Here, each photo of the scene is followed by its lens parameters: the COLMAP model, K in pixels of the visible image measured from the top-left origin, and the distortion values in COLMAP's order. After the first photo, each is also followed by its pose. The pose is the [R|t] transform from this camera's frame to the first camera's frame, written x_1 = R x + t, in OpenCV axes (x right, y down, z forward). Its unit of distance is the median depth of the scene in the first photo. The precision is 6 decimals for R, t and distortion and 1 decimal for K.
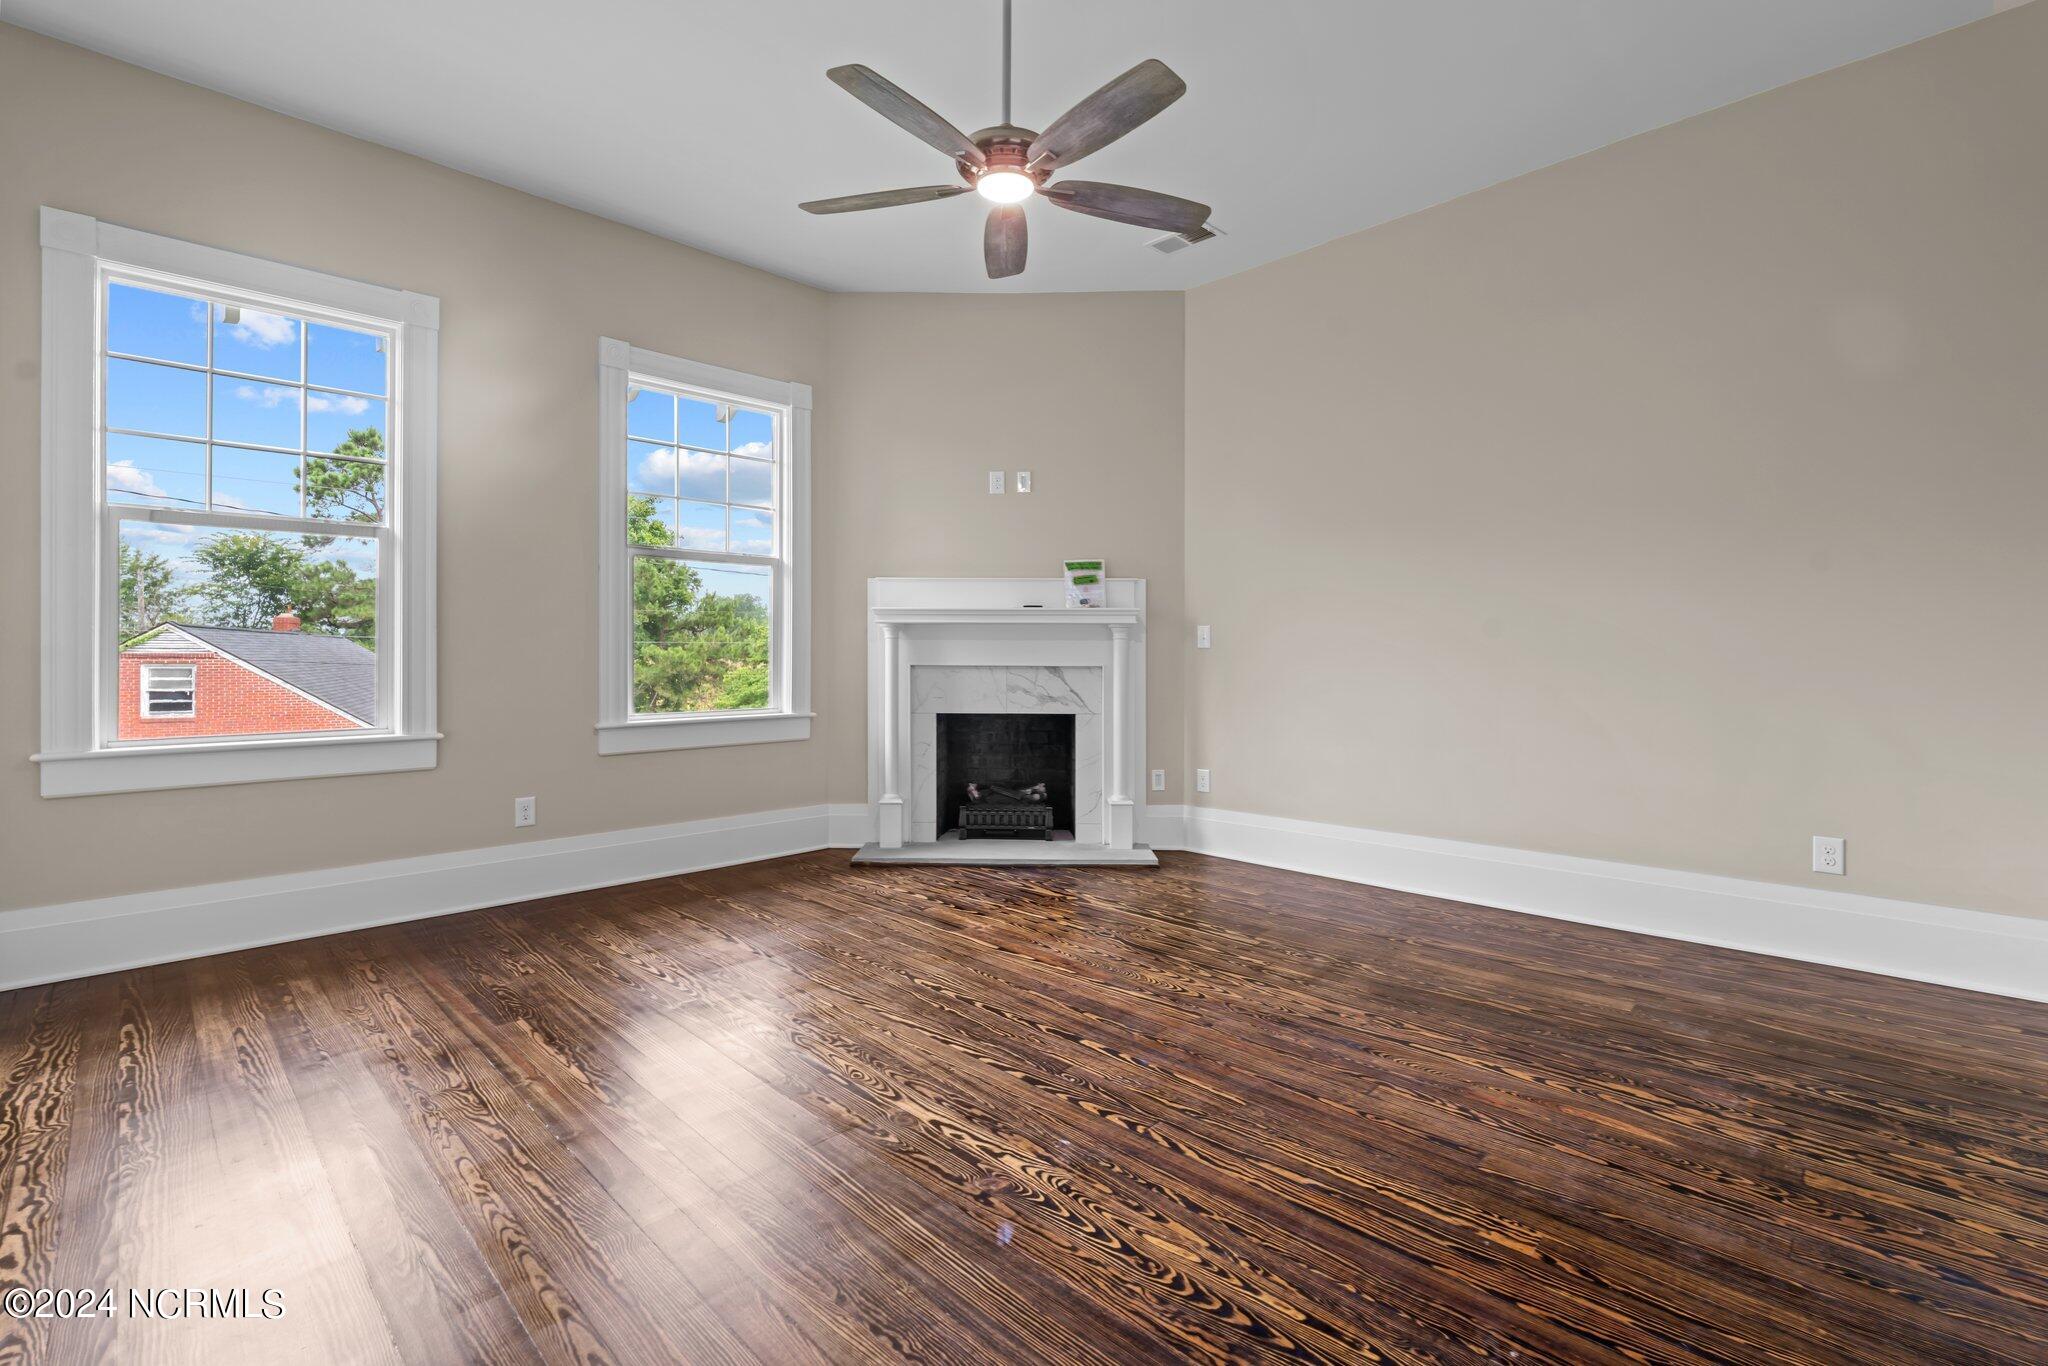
lens RADIAL K [[909.3, 0, 997.7], [0, 909.3, 652.6], [0, 0, 1]] dist [-0.009519, 0.001155]
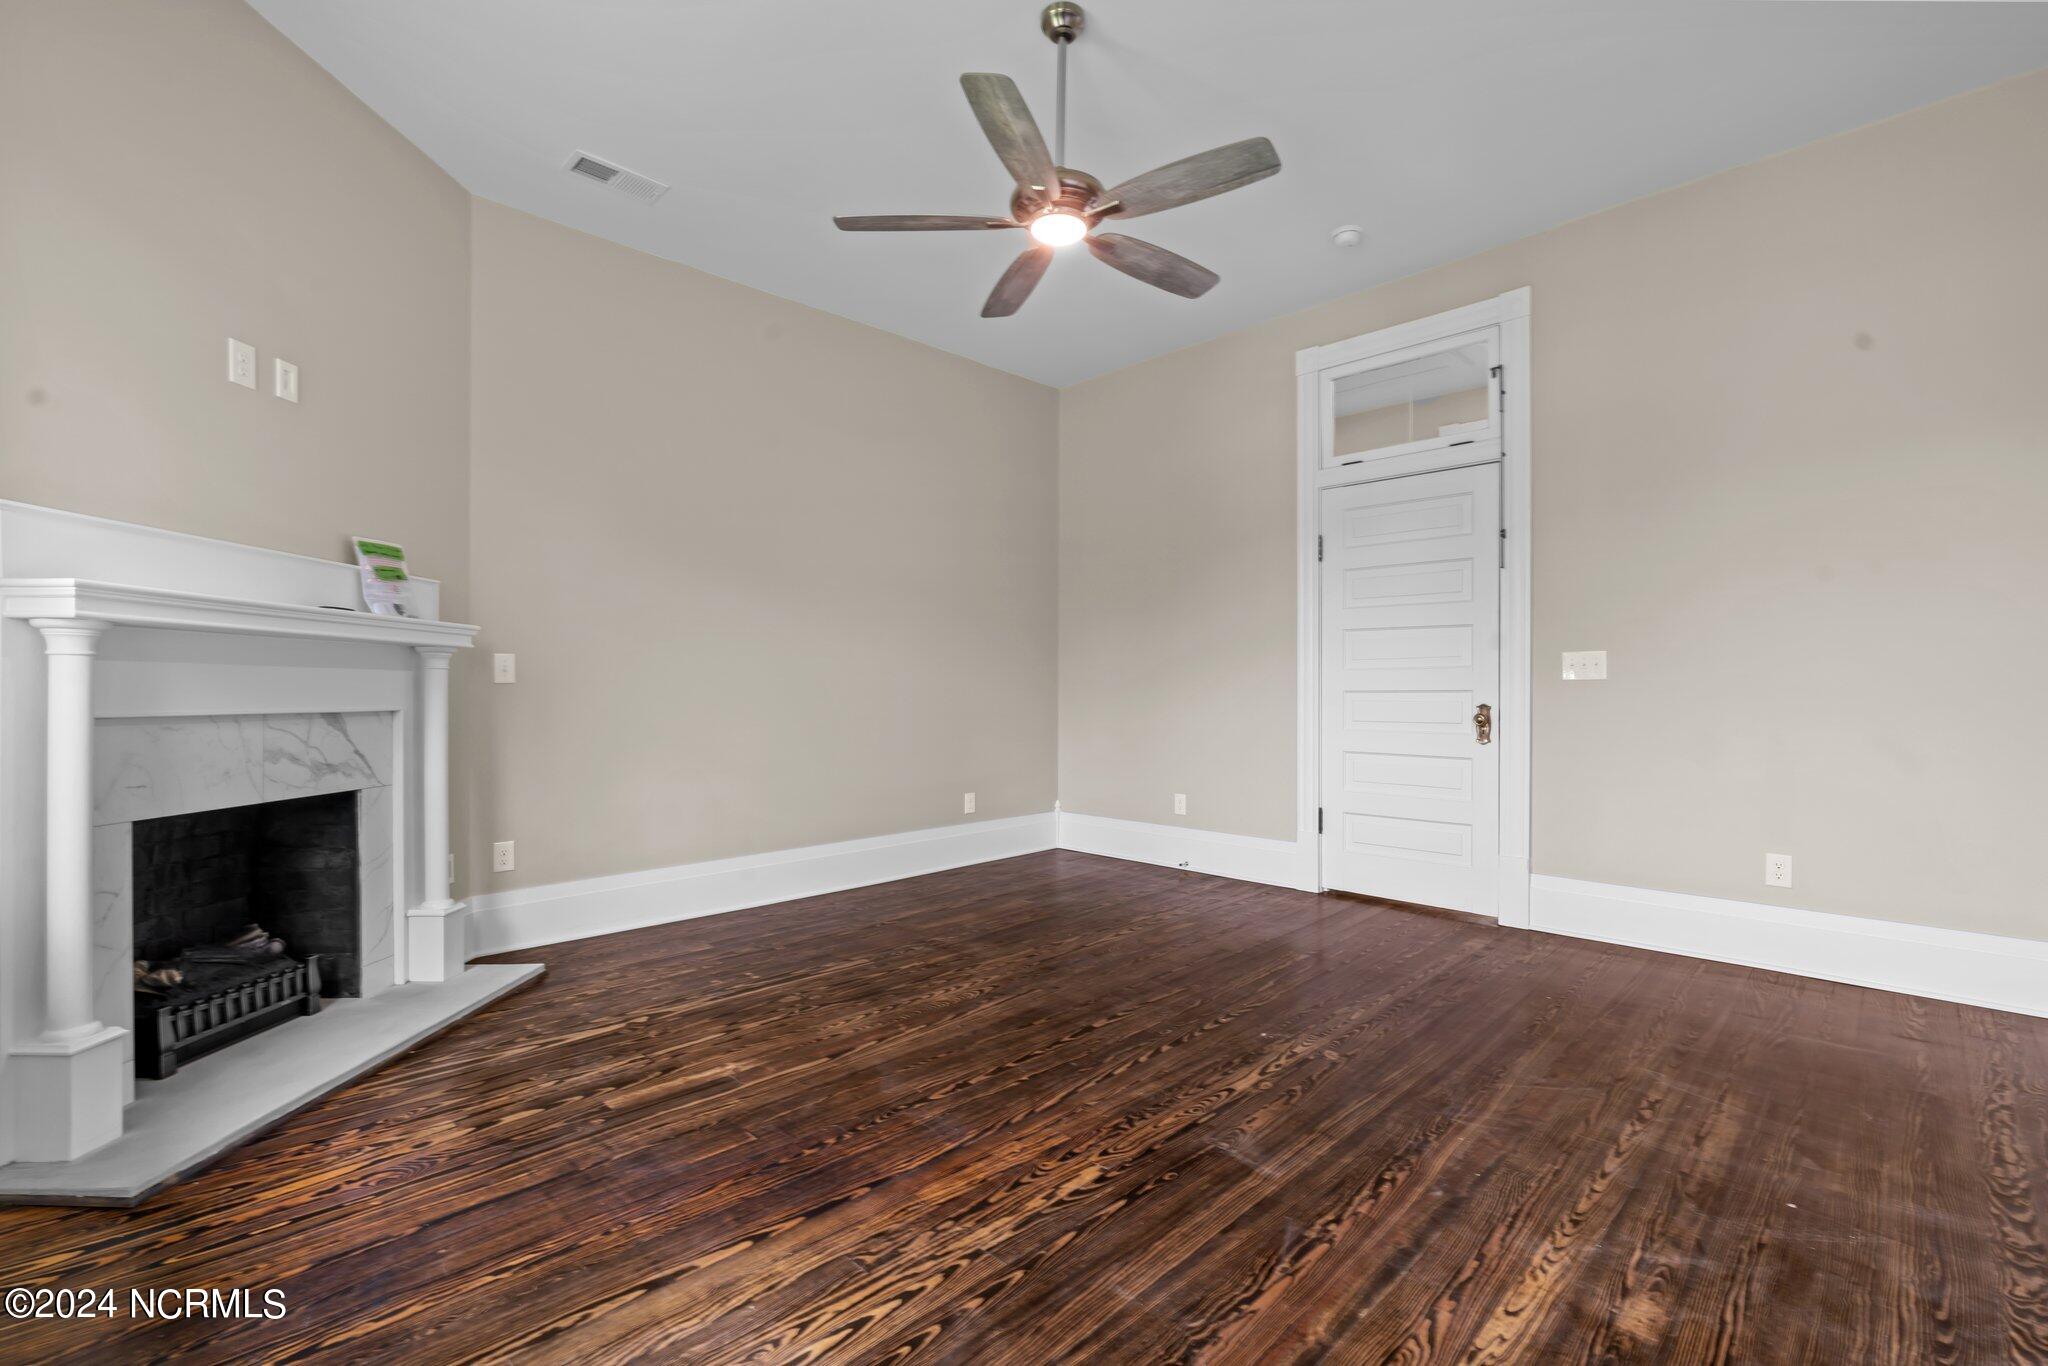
lens RADIAL K [[909.3, 0, 1046.6], [0, 909.3, 694.6], [0, 0, 1]] dist [-0.009519, 0.001155]
pose [[-0.026707, -0.006336, 0.999623, -0.886081], [0.000239, 0.999980, 0.006344, -0.000206], [-0.999643, 0.000409, -0.026704, 0.916334]]
